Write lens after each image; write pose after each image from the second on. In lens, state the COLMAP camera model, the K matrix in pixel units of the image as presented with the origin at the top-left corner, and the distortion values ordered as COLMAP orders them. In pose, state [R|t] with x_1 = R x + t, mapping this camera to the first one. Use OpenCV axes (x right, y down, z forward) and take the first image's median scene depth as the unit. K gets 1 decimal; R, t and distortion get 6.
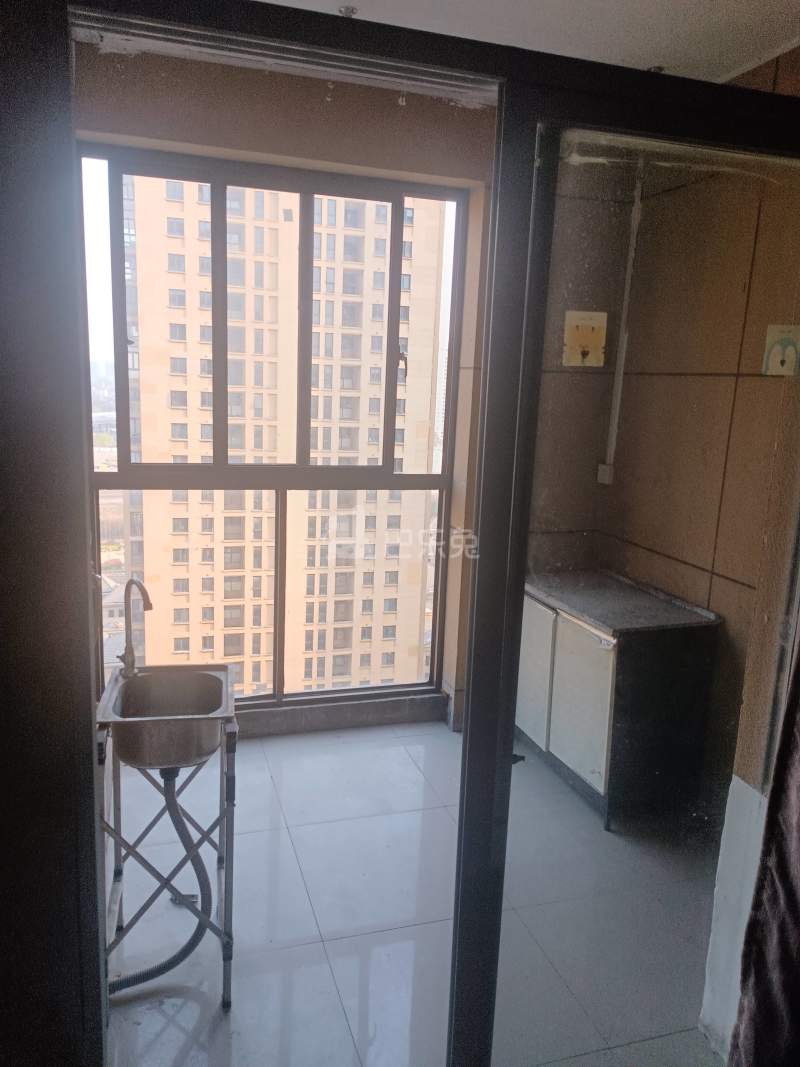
lens RADIAL K [[812.6, 0, 400.0], [0, 812.6, 533.5], [0, 0, 1]] dist [0.007622, -0.006373]
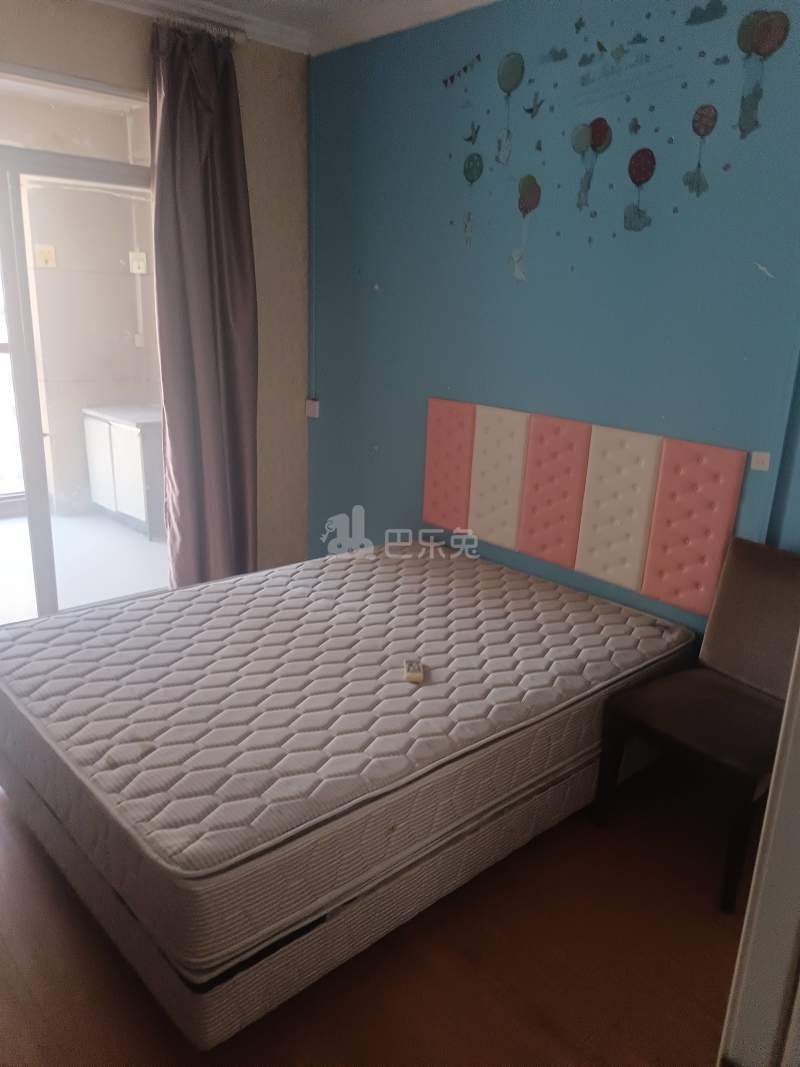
lens RADIAL K [[812.6, 0, 400.0], [0, 812.6, 533.5], [0, 0, 1]] dist [0.007622, -0.006373]
pose [[0.910947, -0.122598, 0.393886, 0.057337], [0.080288, 0.989250, 0.122223, 0.176063], [-0.404636, -0.079715, 0.910997, -0.812363]]
